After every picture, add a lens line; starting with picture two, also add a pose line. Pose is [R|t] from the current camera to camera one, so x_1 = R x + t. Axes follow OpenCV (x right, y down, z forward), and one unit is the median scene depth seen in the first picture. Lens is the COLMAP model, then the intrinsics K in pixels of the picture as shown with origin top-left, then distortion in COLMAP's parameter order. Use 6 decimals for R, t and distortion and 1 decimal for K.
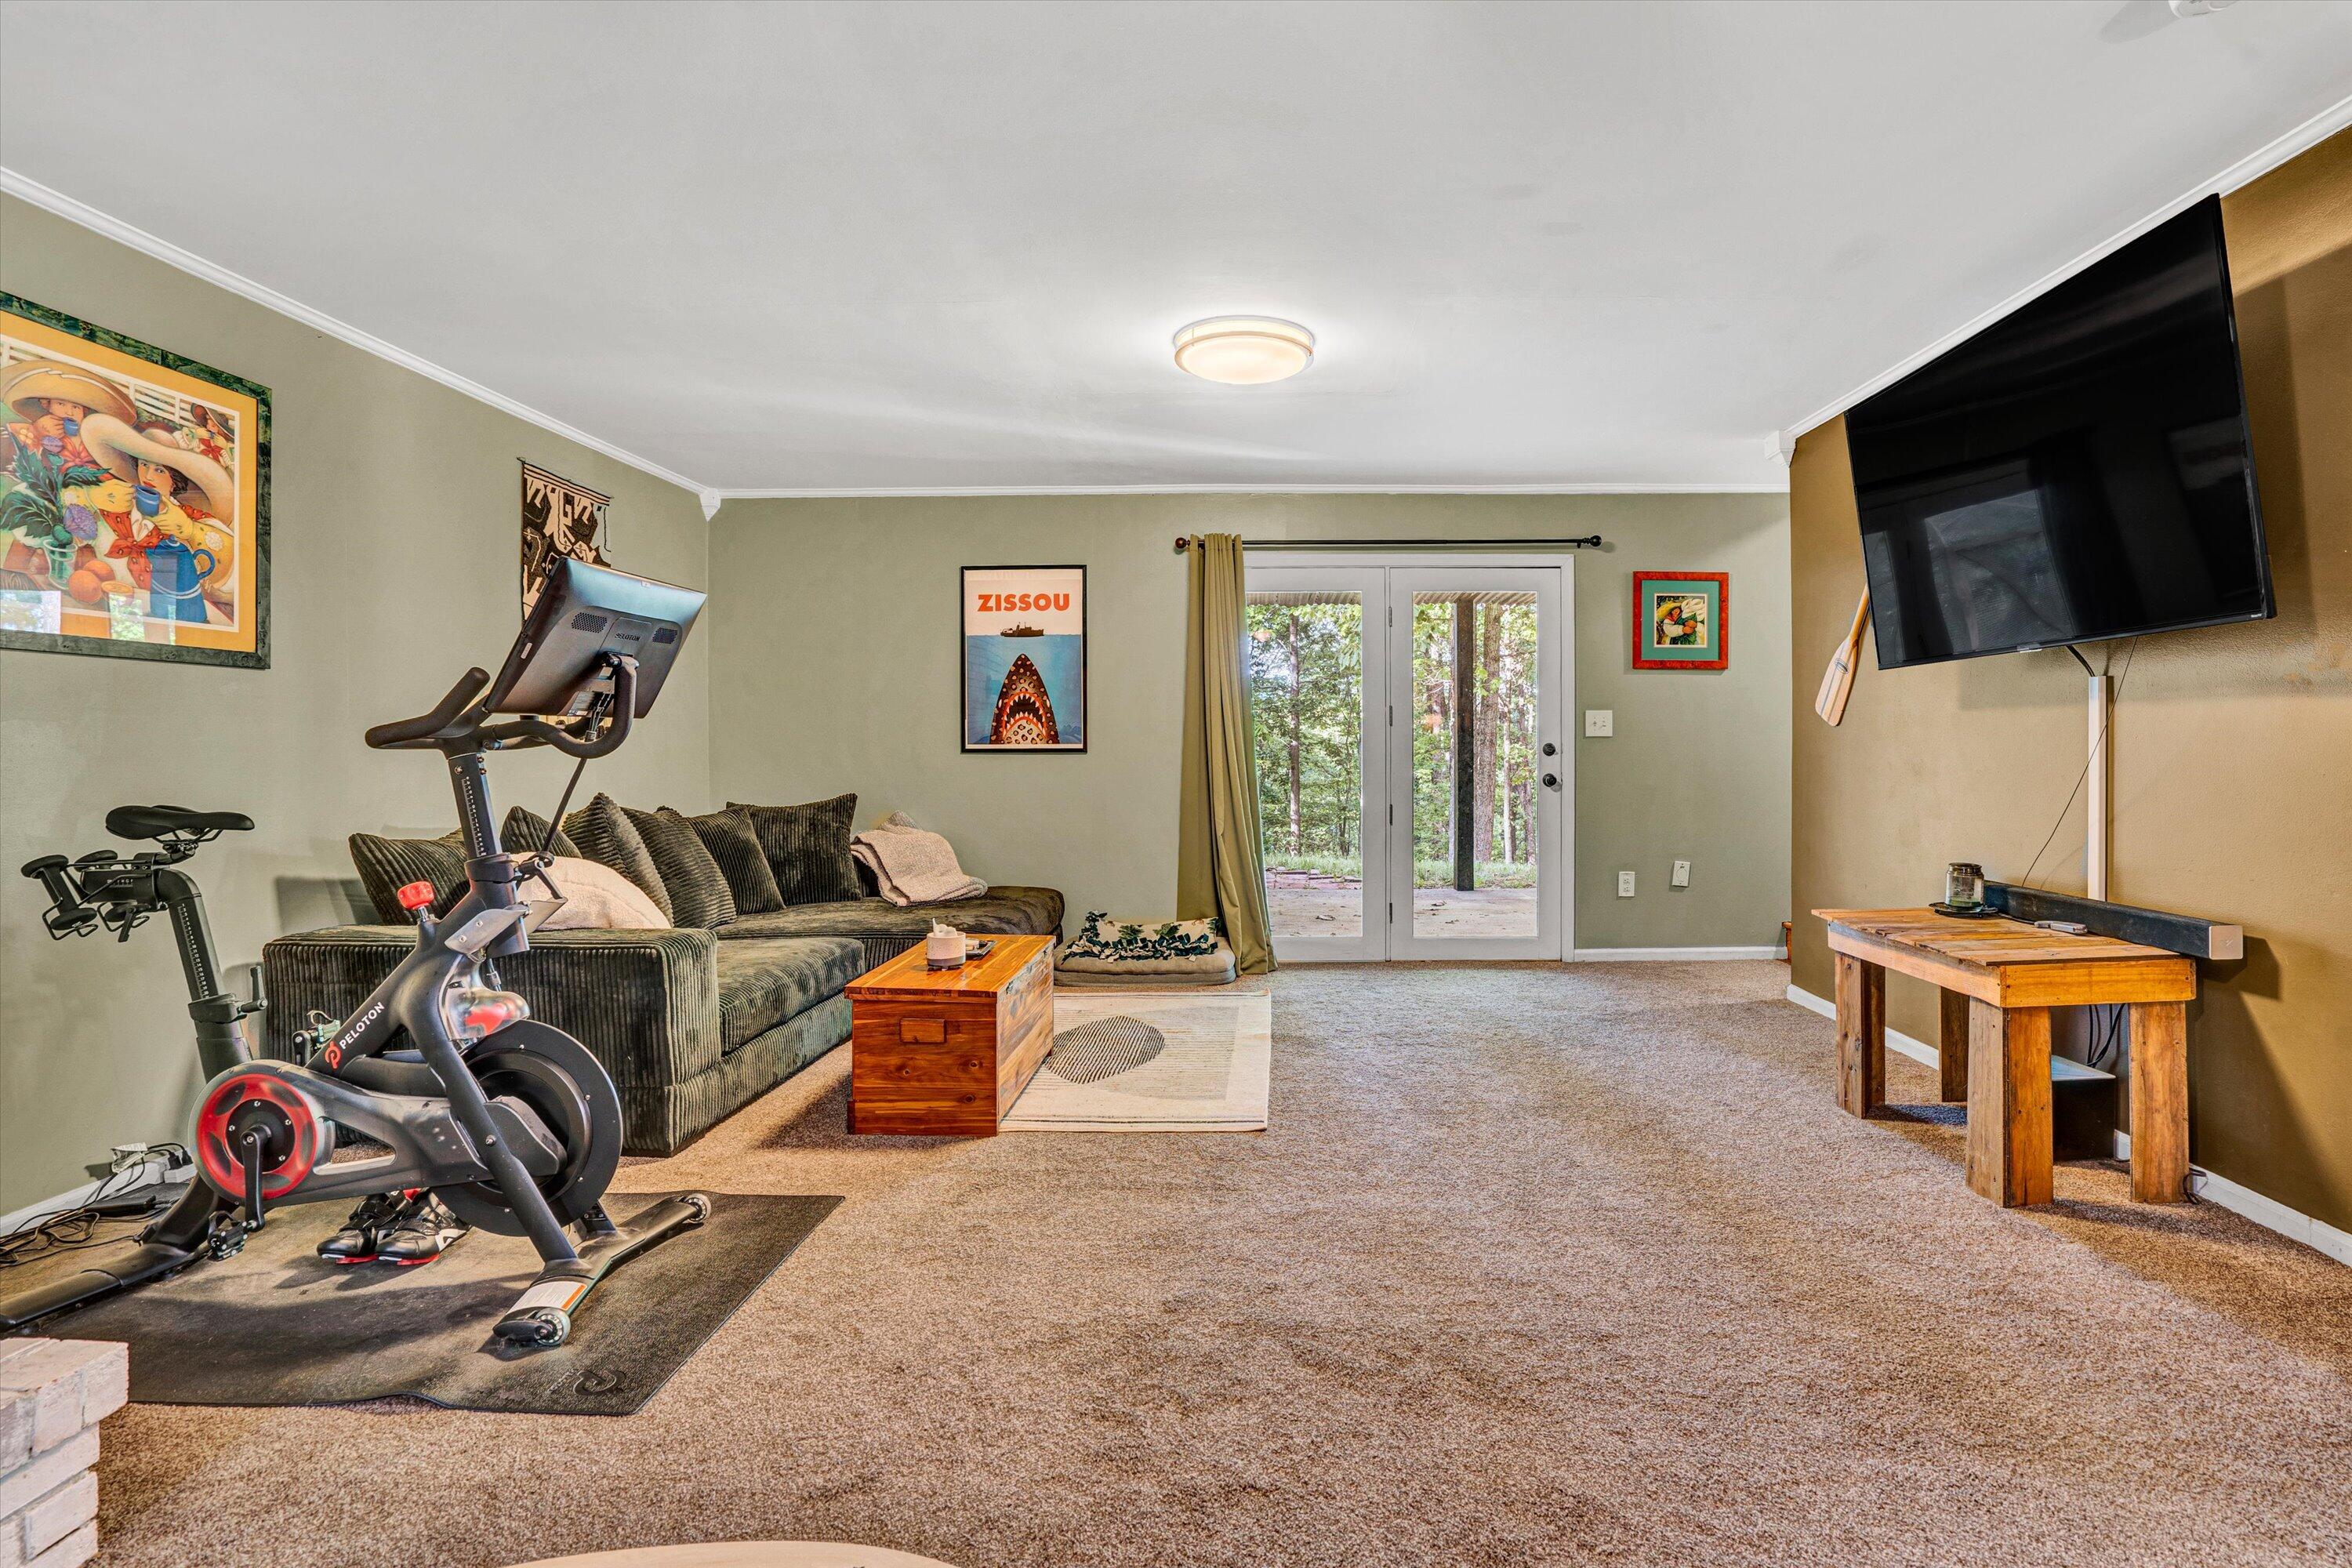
lens RADIAL K [[1170.7, 0, 1181.6], [0, 1170.7, 745.9], [0, 0, 1]] dist [-0.018550, 0.018640]
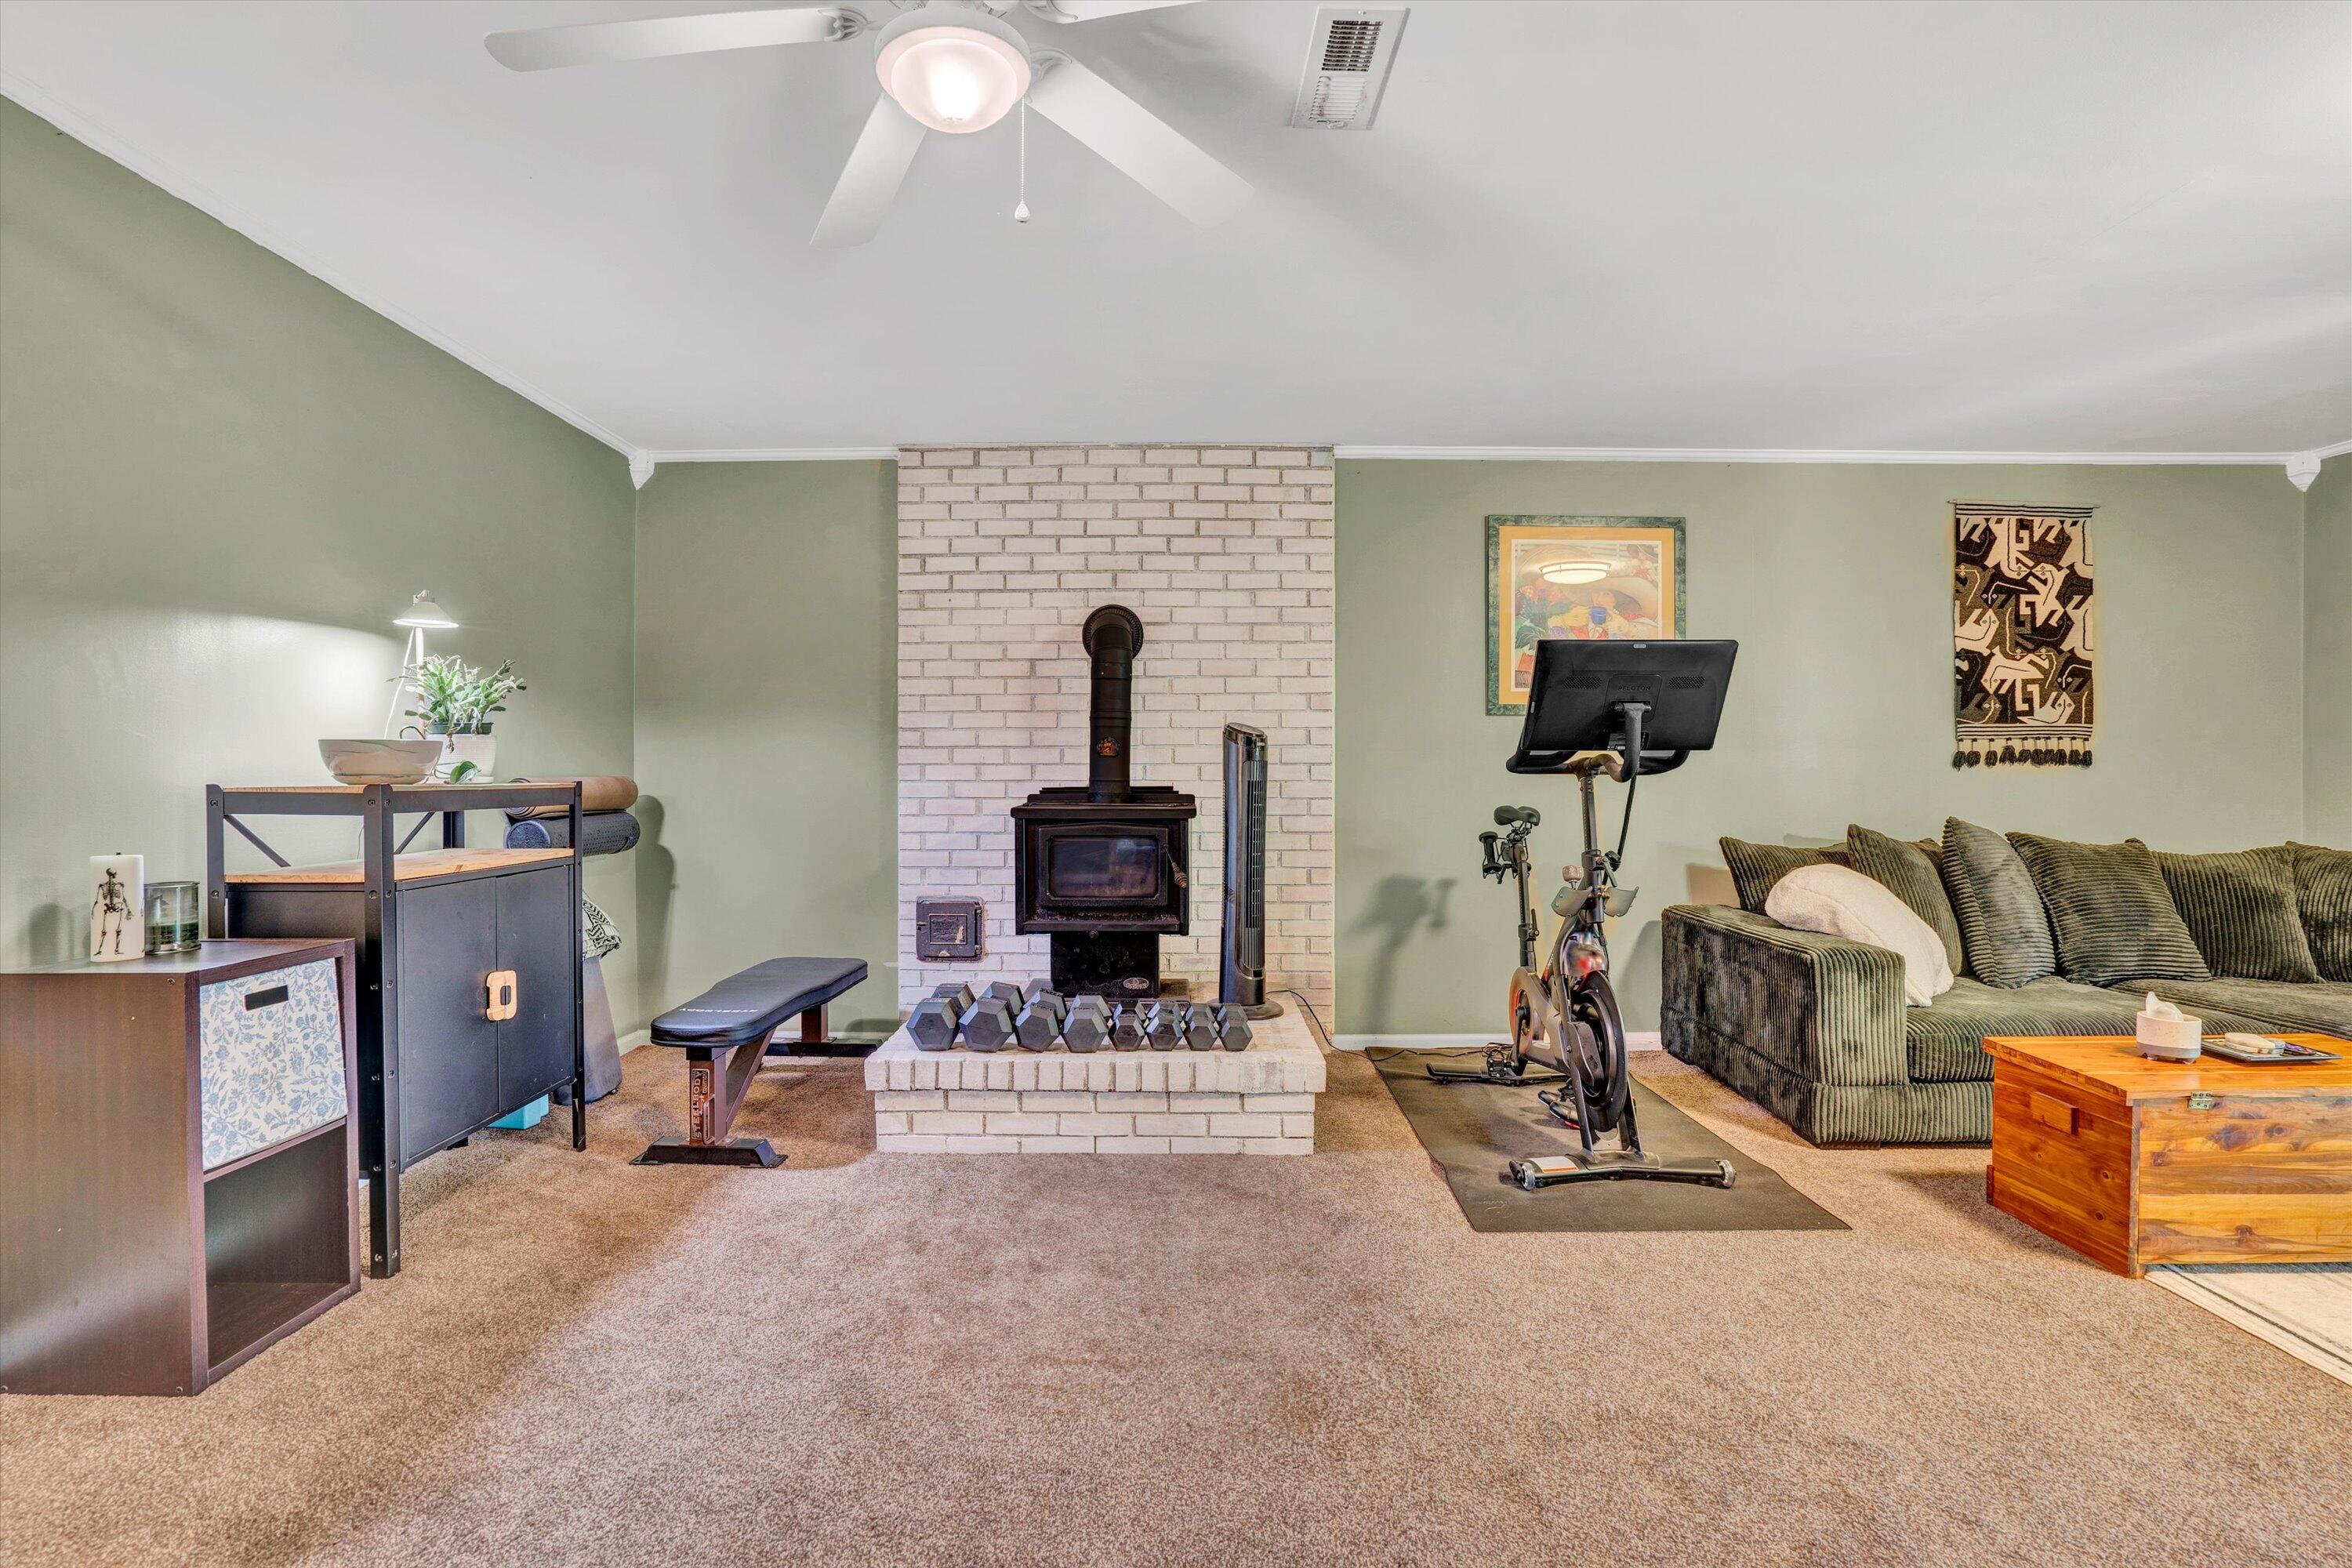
lens RADIAL K [[1108.0, 0, 1185.4], [0, 1108.0, 771.2], [0, 0, 1]] dist [-0.063768, 0.024643]
pose [[0.039601, 0.001518, -0.999214, 0.511573], [-0.000838, 0.999999, 0.001486, -0.001053], [0.999215, 0.000779, 0.039602, 0.343747]]
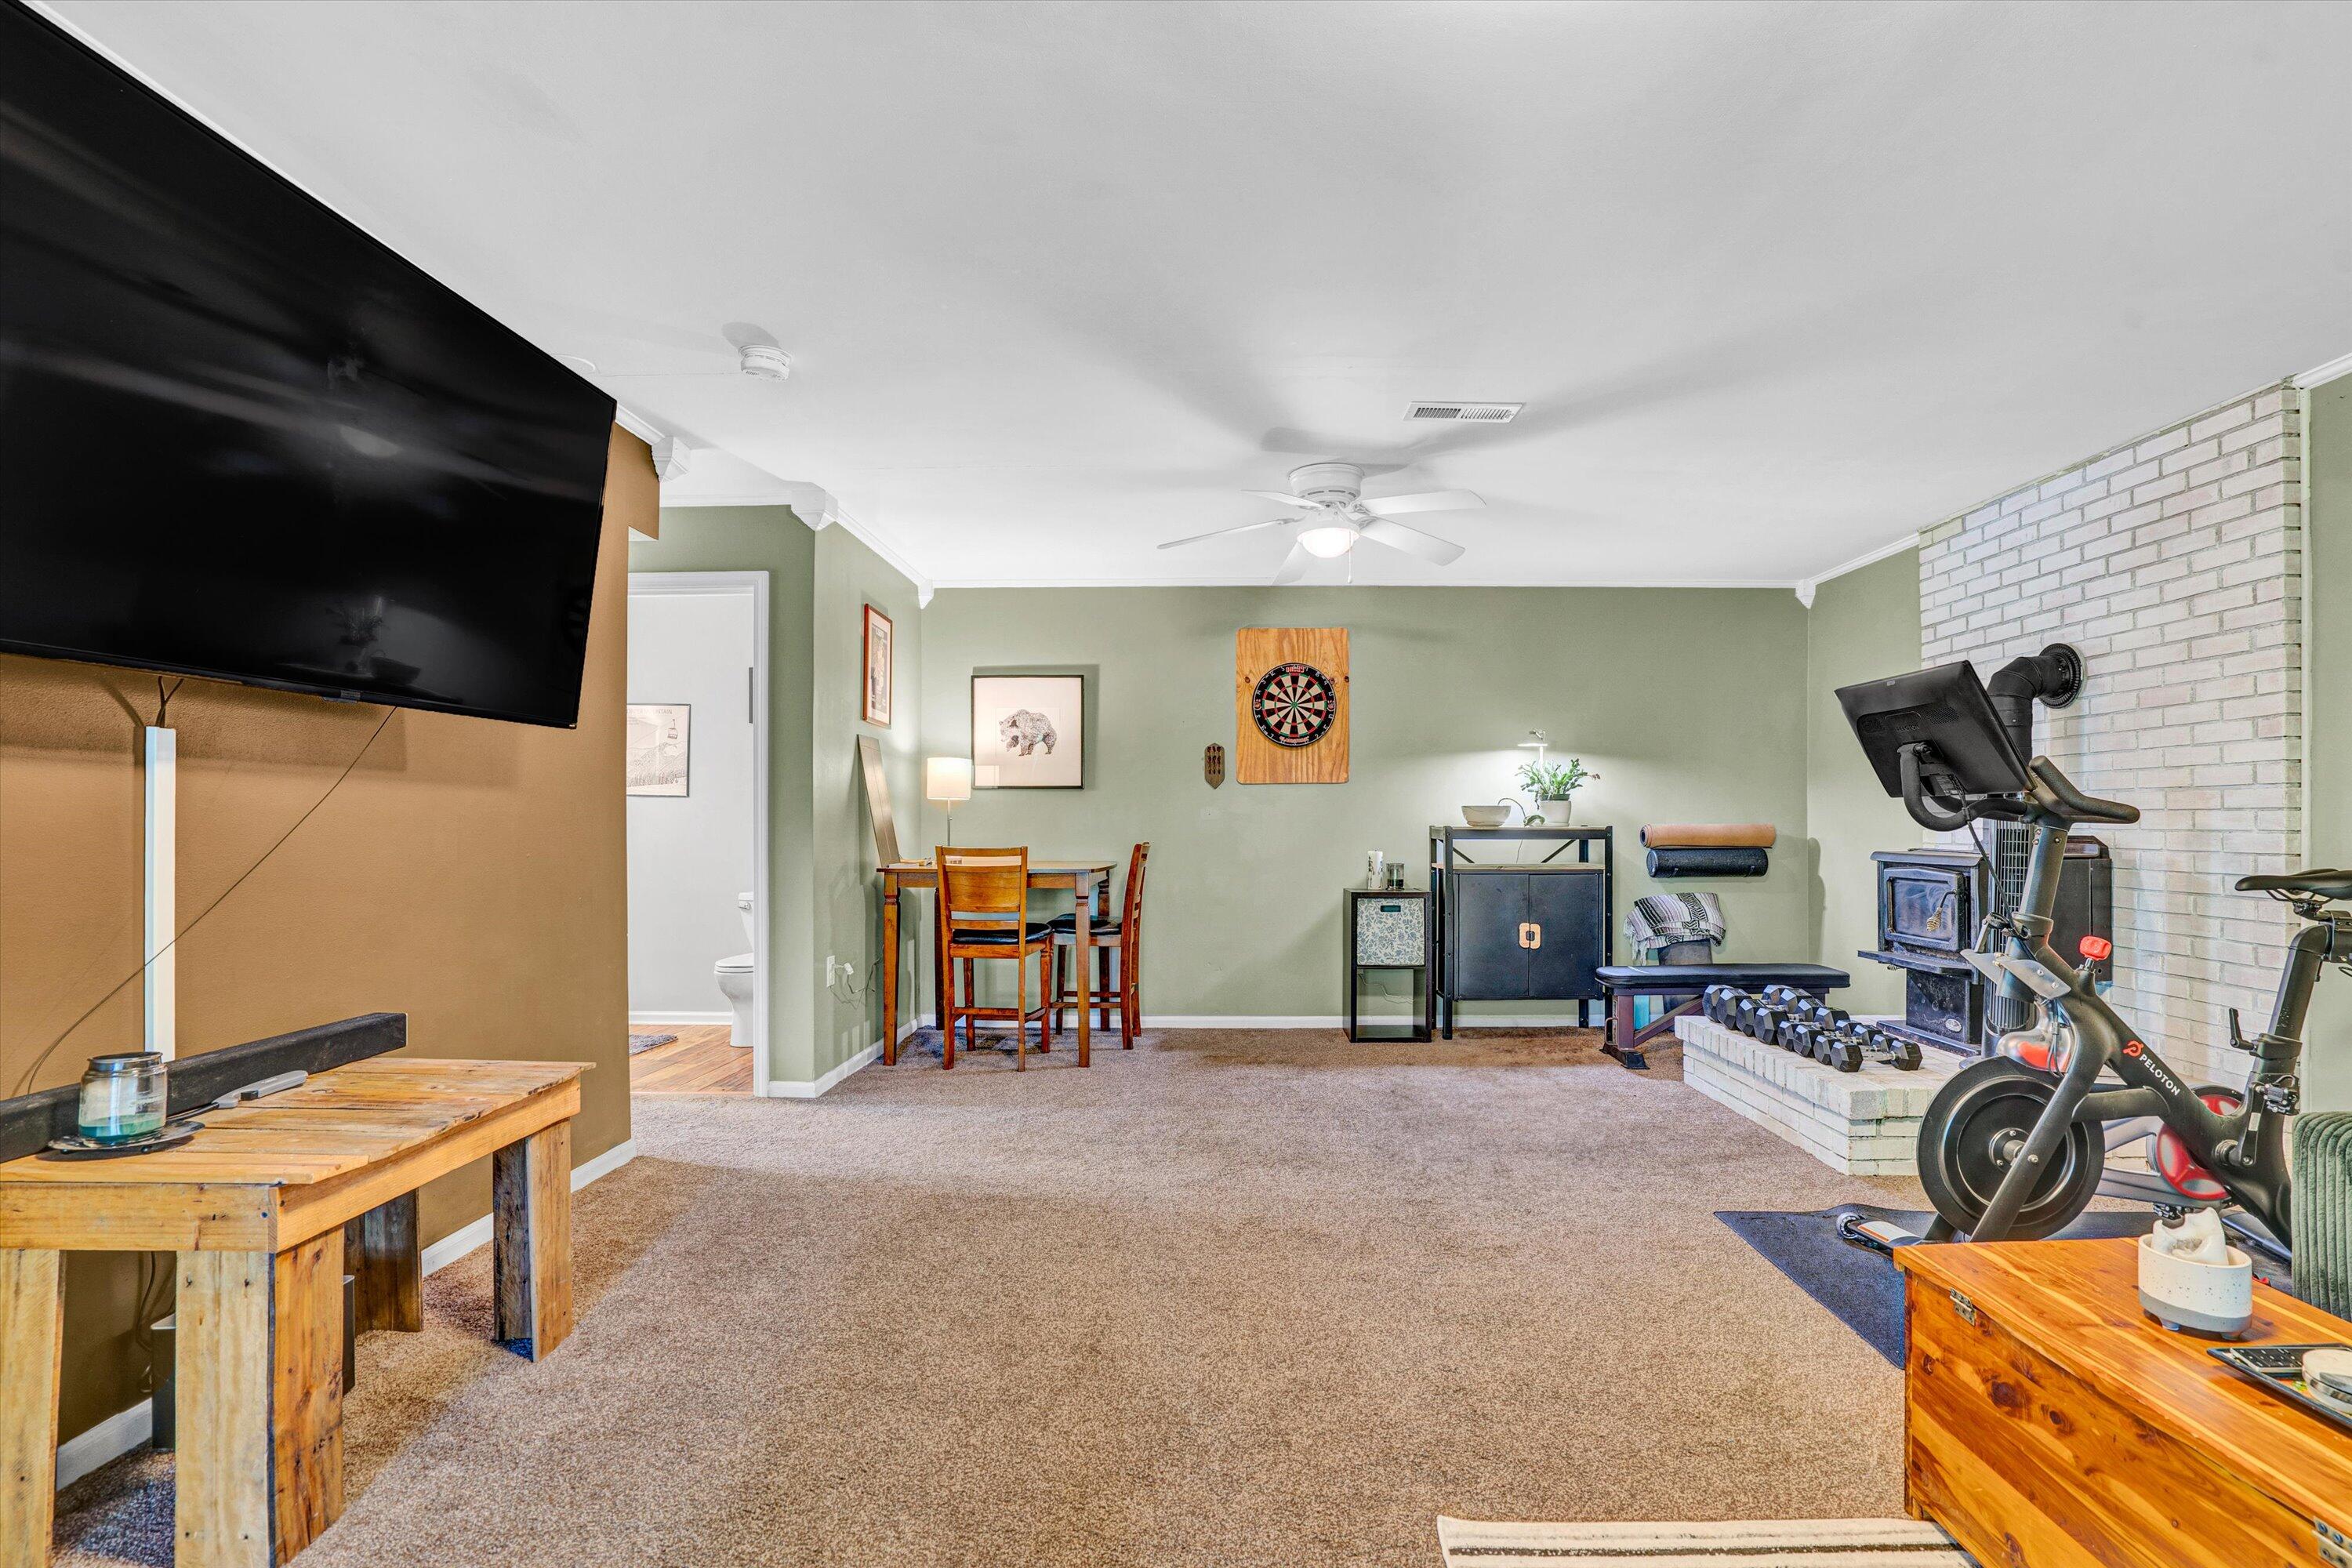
lens RADIAL K [[1085.9, 0, 1174.2], [0, 1085.9, 811.2], [0, 0, 1]] dist [-0.057933, 0.022258]
pose [[-0.999954, 0.002437, -0.009265, 0.193535], [0.002511, 0.999965, -0.007935, -0.001453], [0.009246, -0.007958, -0.999926, 1.496326]]
